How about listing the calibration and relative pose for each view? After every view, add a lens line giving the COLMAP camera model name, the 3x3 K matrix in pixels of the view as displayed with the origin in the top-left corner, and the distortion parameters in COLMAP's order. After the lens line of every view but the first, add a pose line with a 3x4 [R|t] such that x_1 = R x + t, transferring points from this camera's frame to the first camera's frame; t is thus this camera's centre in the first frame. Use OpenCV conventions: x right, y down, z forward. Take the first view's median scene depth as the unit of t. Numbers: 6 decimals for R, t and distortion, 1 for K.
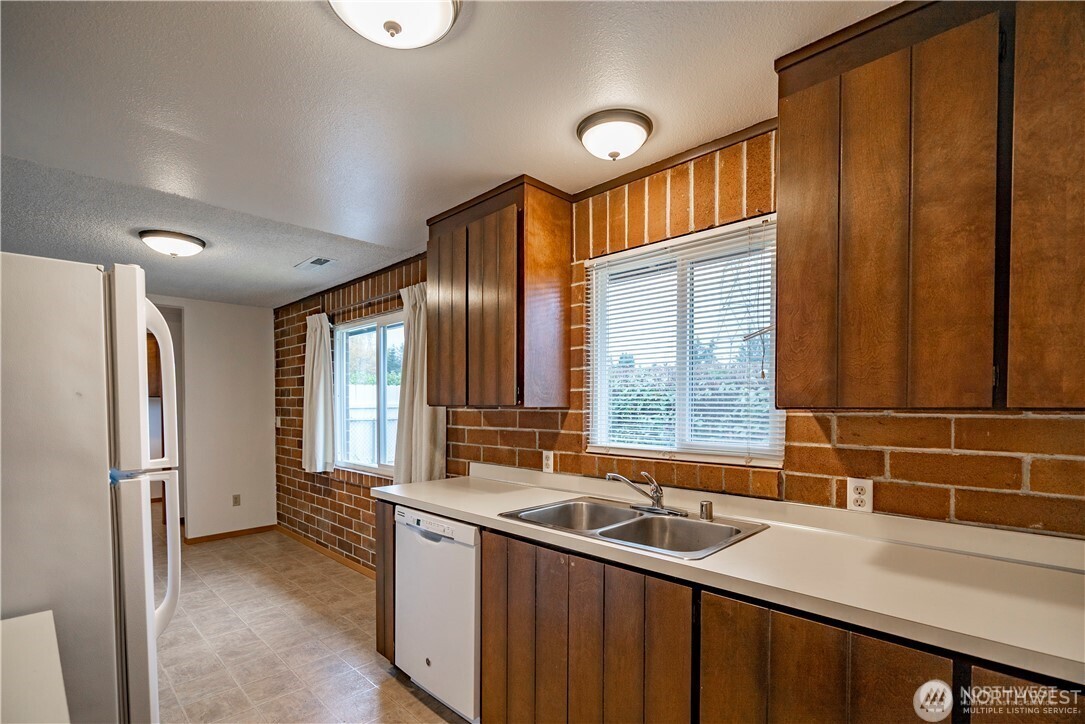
lens RADIAL K [[497.0, 0, 544.3], [0, 497.0, 408.7], [0, 0, 1]] dist [-0.002552, 0.000288]
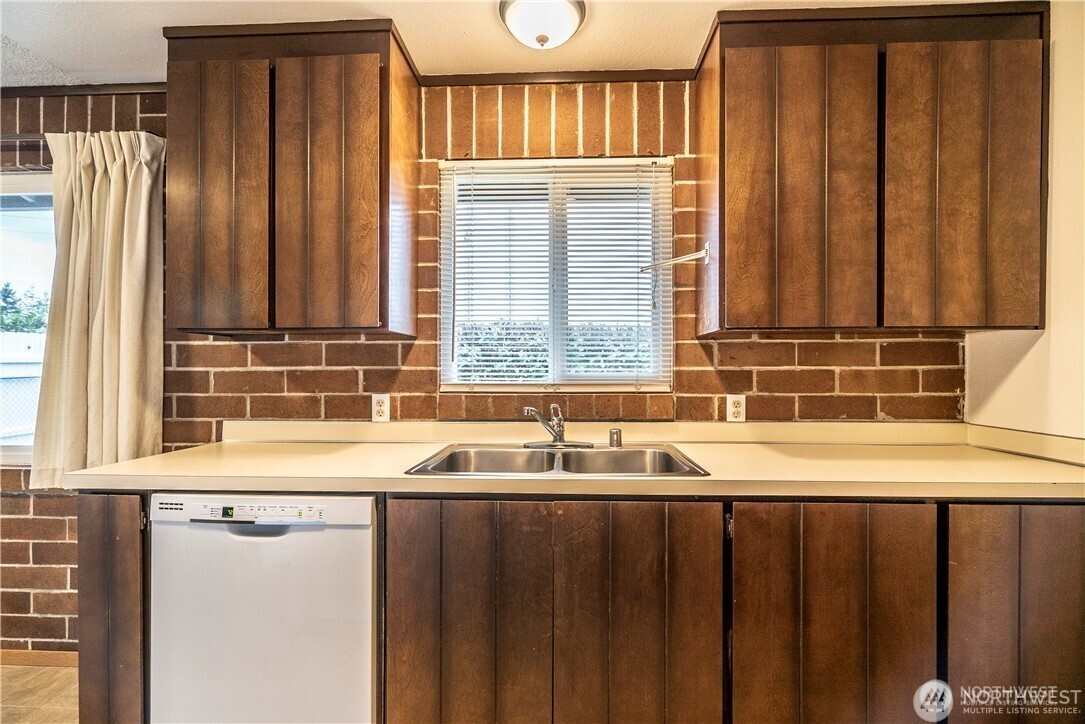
lens RADIAL K [[497.0, 0, 544.2], [0, 497.0, 365.6], [0, 0, 1]] dist [-0.002552, 0.000288]
pose [[0.751365, 0.004198, 0.659873, -0.410788], [0.005681, 0.999902, -0.012831, 0.068915], [-0.659862, 0.013389, 0.751267, 0.332096]]
